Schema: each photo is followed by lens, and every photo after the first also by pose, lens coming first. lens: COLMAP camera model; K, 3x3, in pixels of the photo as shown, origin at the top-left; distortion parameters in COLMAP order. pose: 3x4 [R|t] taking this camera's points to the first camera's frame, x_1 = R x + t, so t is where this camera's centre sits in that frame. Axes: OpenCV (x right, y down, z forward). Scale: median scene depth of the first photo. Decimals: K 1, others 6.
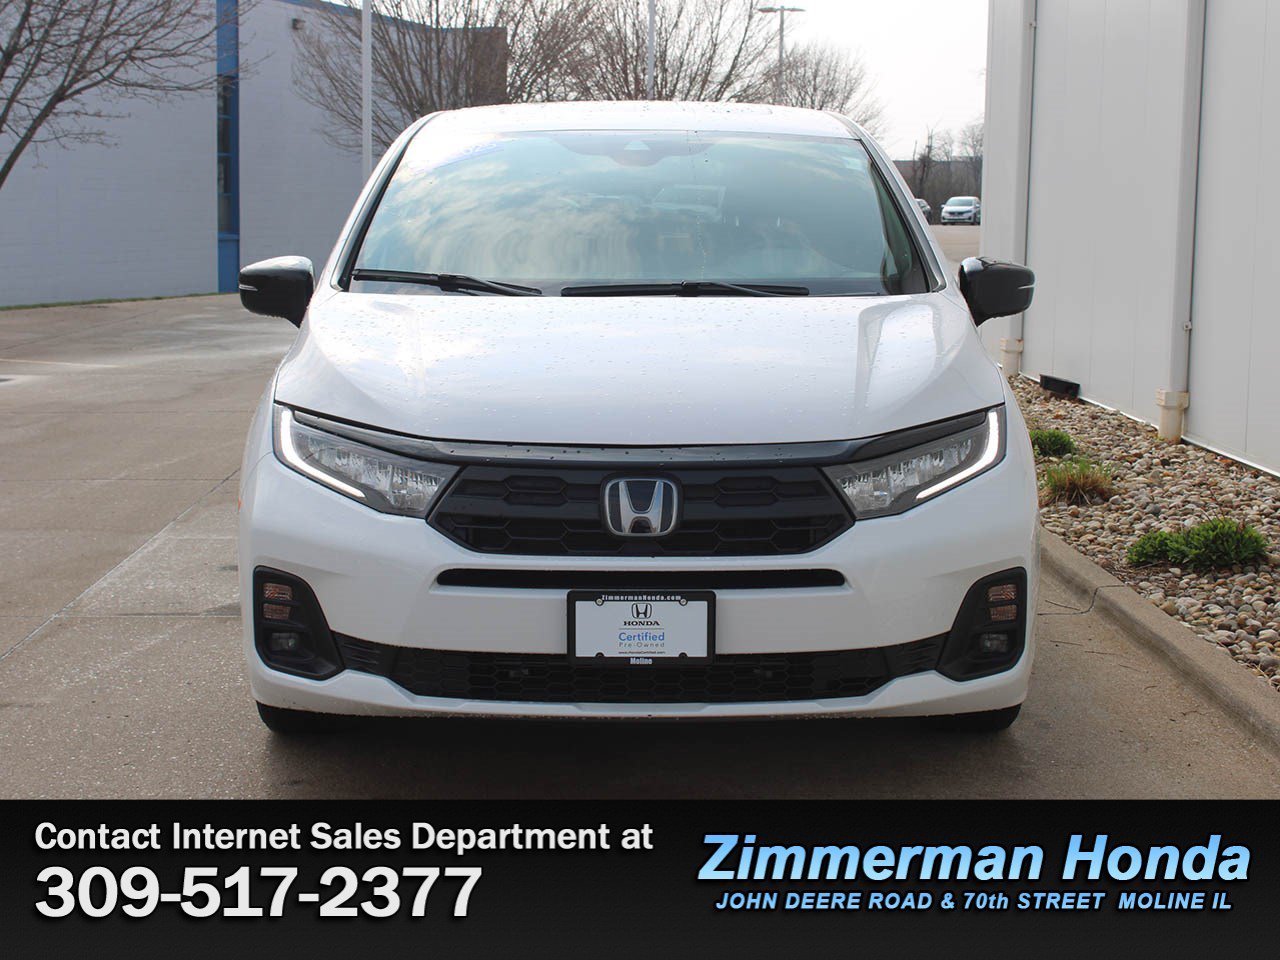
lens RADIAL K [[2095.7, 0, 640.0], [0, 2095.7, 477.7], [0, 0, 1]] dist [-0.151565, 0.000000]
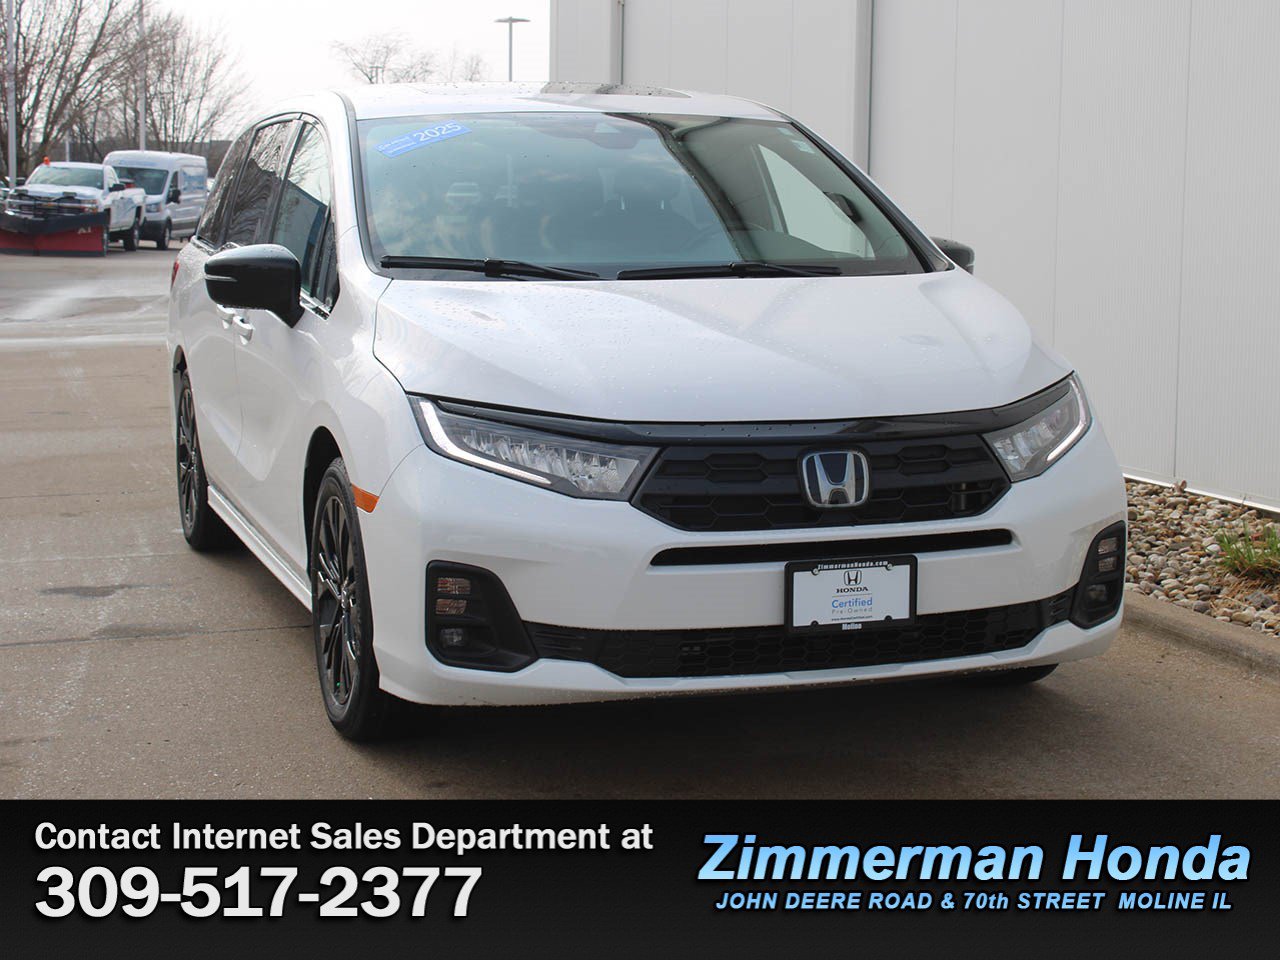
lens RADIAL K [[2233.8, 0, 639.9], [0, 2233.8, 480.0], [0, 0, 1]] dist [0.026618, 0.000000]
pose [[0.945907, -0.046987, 0.321018, -0.446487], [0.046996, 0.998865, 0.007725, 0.001308], [-0.321016, 0.007780, 0.947042, -0.019342]]
